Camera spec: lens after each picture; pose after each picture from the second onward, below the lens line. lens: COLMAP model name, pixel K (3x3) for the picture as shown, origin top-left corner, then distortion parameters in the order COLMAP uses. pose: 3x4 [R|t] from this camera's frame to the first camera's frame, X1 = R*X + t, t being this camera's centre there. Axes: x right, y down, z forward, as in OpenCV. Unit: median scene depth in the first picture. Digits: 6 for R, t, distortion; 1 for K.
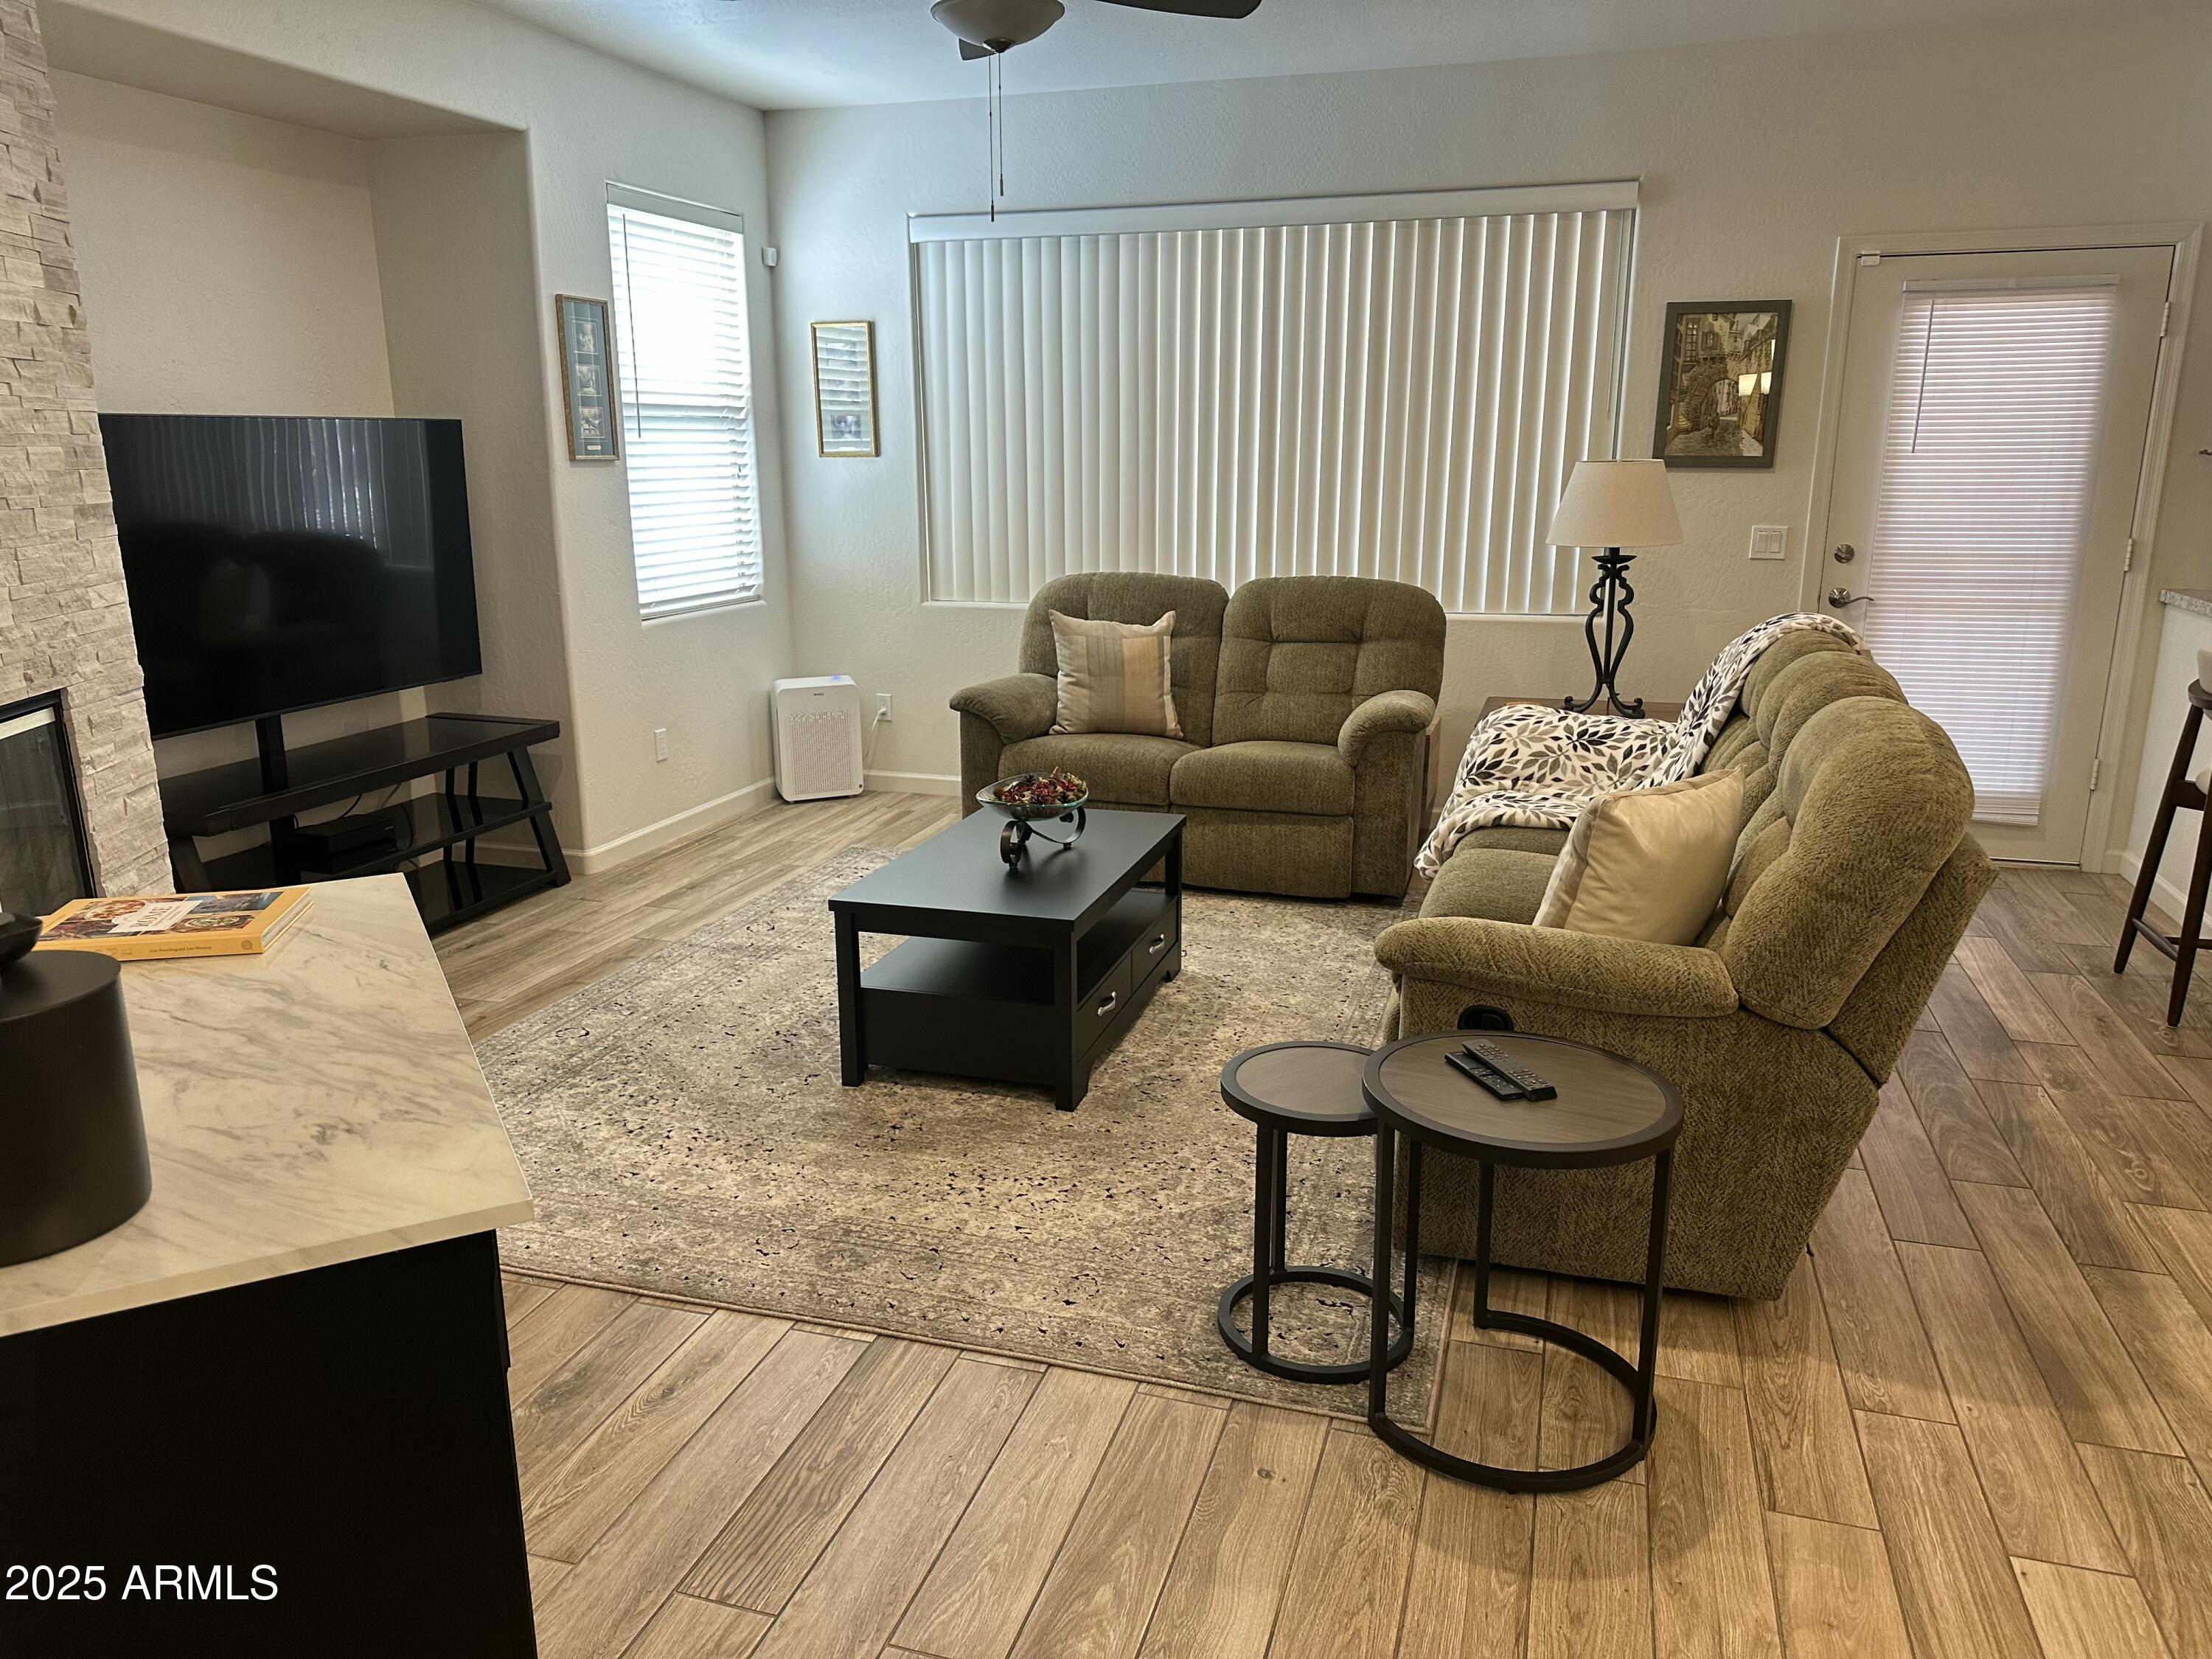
lens RADIAL K [[1466.0, 0, 1106.0], [0, 1466.0, 829.5], [0, 0, 1]] dist [-0.055082, 0.003105]
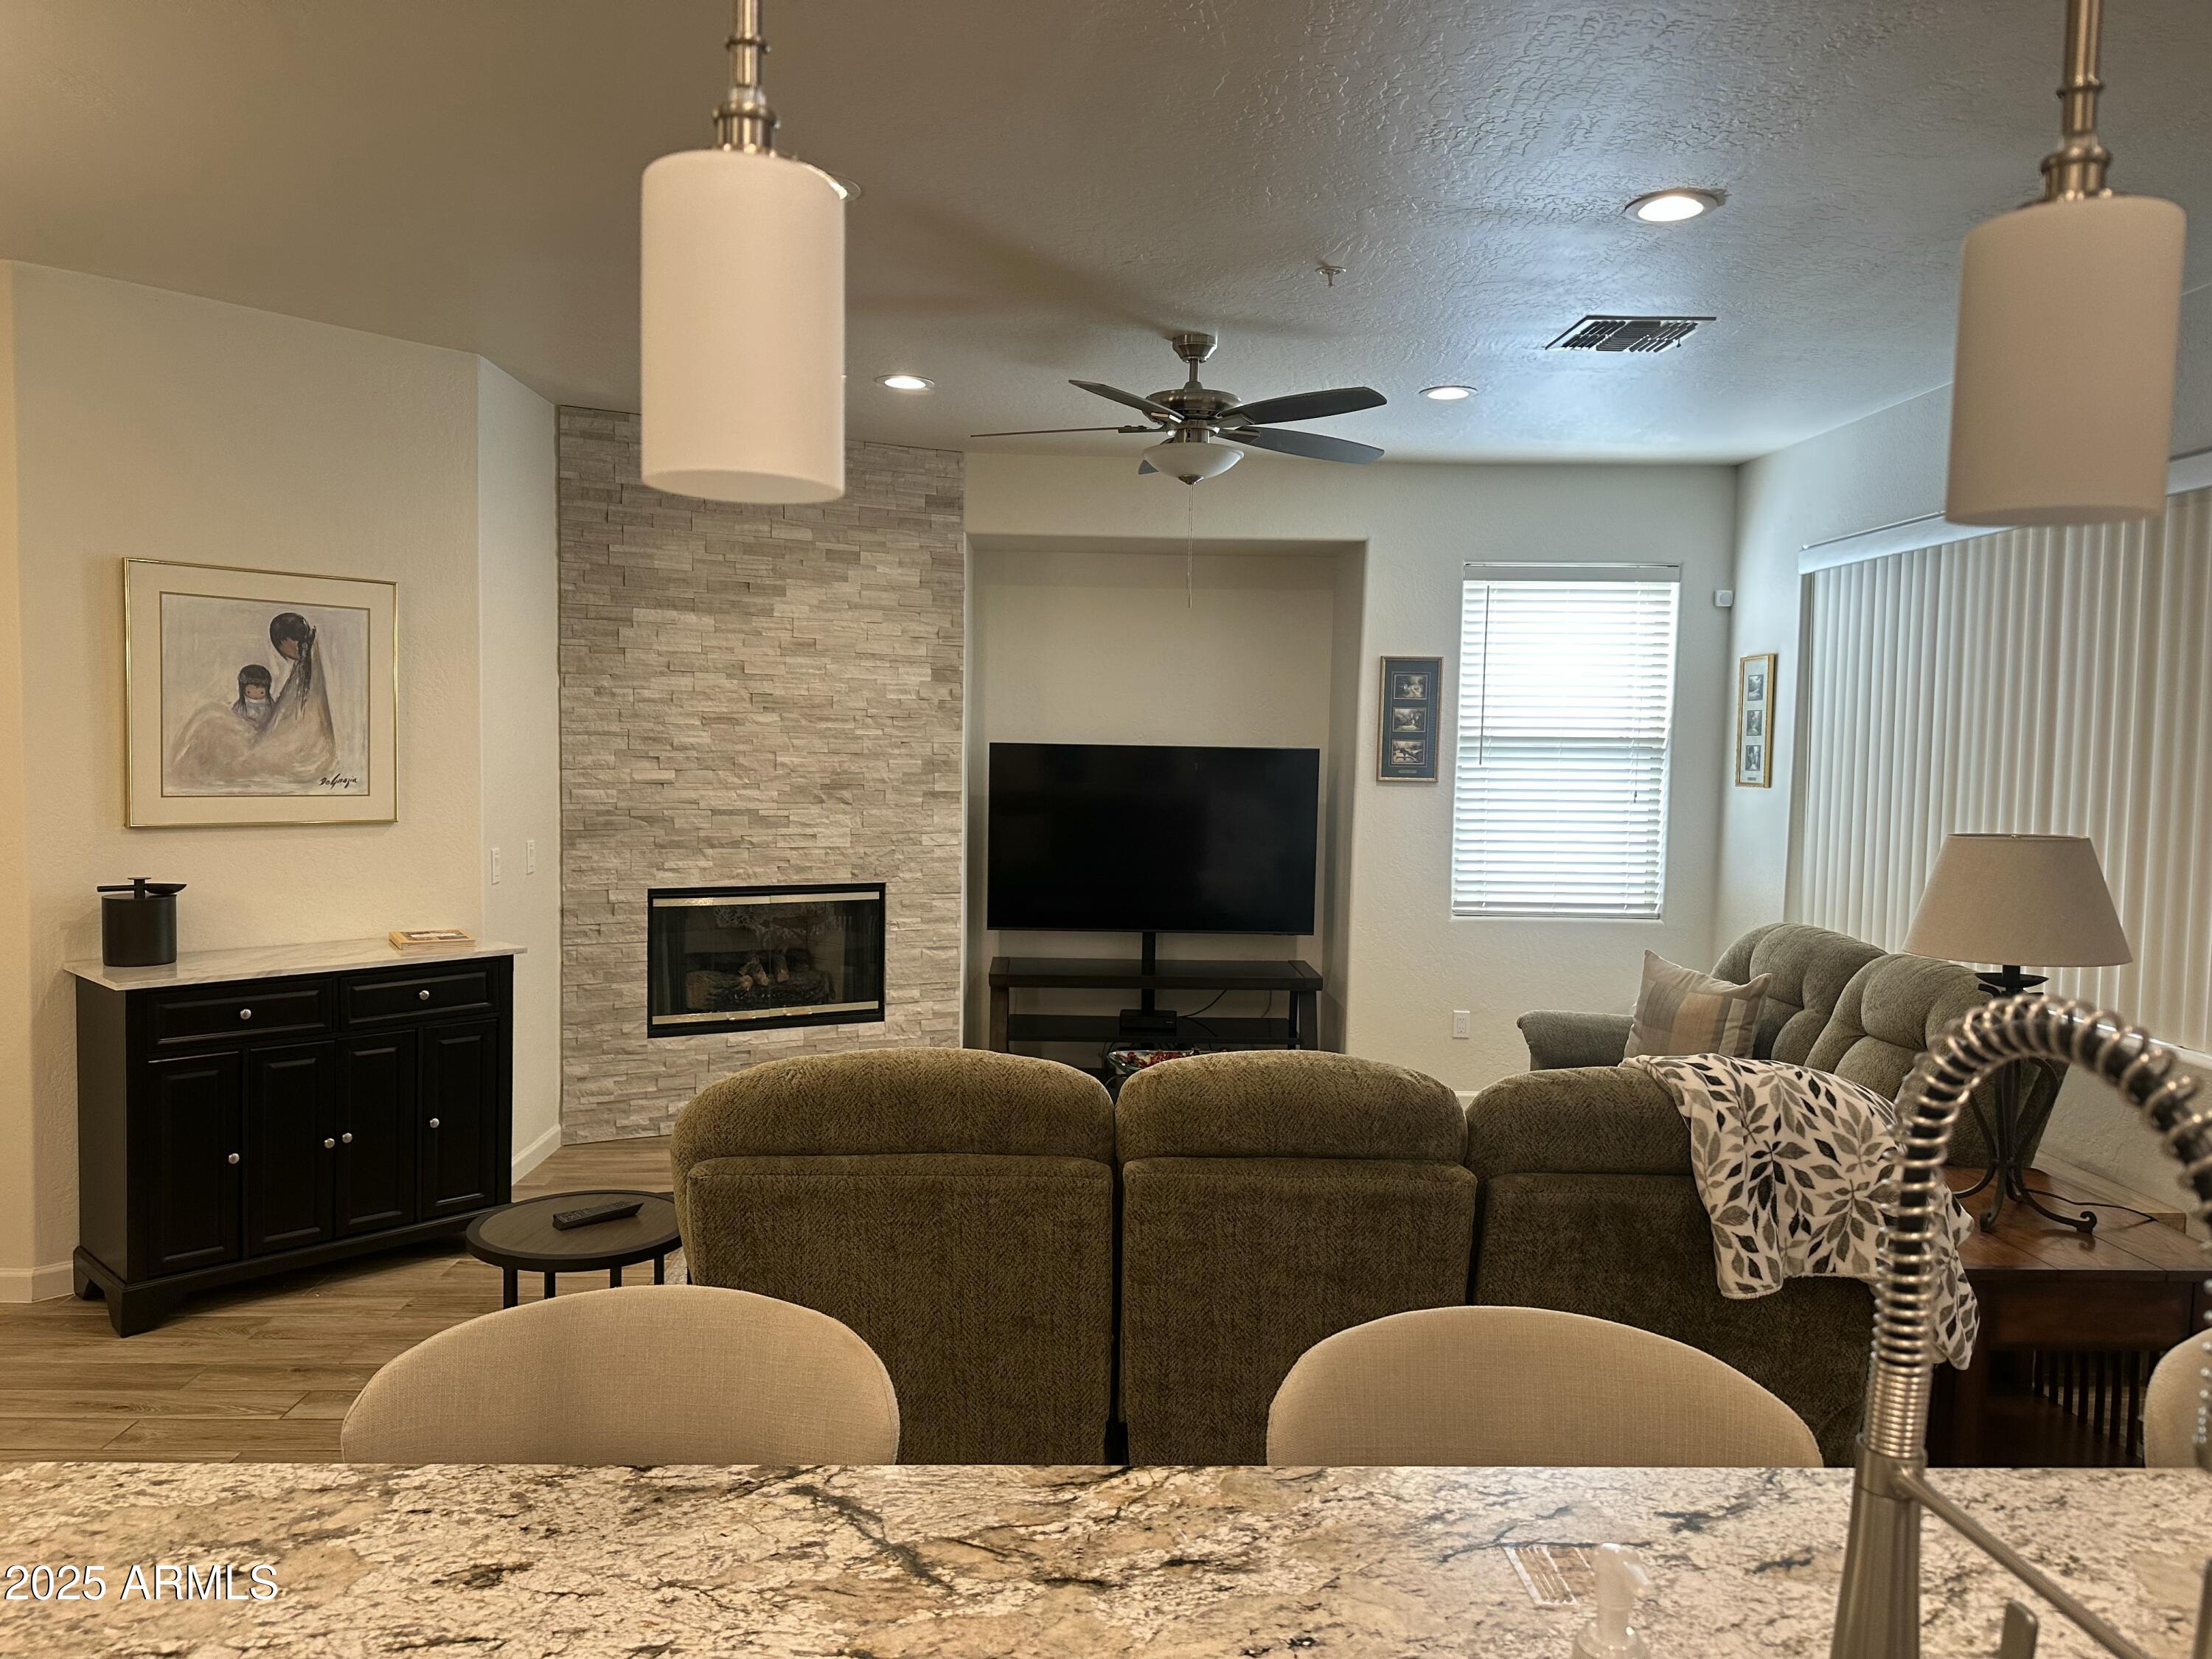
lens RADIAL K [[1425.2, 0, 1146.5], [0, 1425.2, 843.5], [0, 0, 1]] dist [0.005324, -0.051269]
pose [[0.368748, 0.068255, -0.927020, 0.692673], [-0.250958, 0.967576, -0.028585, -0.108652], [0.895011, 0.243183, 0.373920, 0.344518]]
